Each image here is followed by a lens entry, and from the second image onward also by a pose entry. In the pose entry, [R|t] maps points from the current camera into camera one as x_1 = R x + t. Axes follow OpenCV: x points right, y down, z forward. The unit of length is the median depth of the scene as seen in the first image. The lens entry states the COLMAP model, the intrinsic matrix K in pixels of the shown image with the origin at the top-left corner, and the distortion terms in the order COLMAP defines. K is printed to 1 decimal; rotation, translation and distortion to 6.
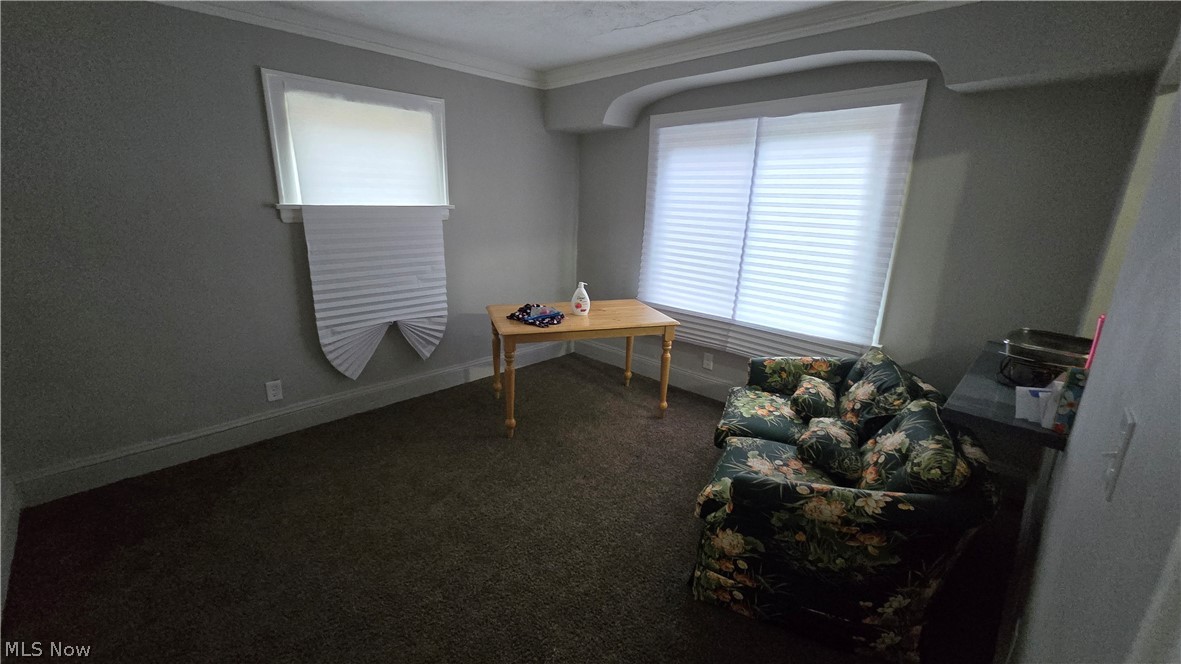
lens RADIAL K [[474.9, 0, 590.5], [0, 474.9, 332.0], [0, 0, 1]] dist [0.000648, 0.000005]
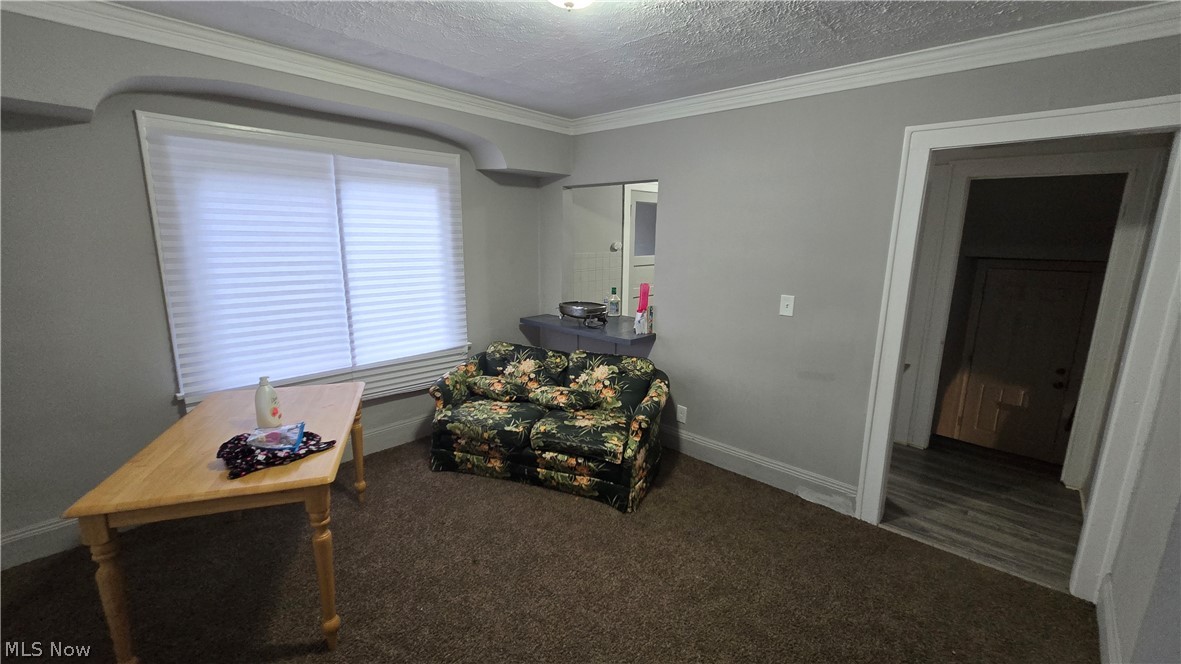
lens RADIAL K [[460.9, 0, 590.5], [0, 460.9, 332.0], [0, 0, 1]] dist [0.022235, 0.000013]
pose [[0.010100, -0.238501, 0.971090, -0.636554], [0.258286, 0.938806, 0.227886, -0.201355], [-0.966016, 0.248518, 0.071083, 0.535655]]
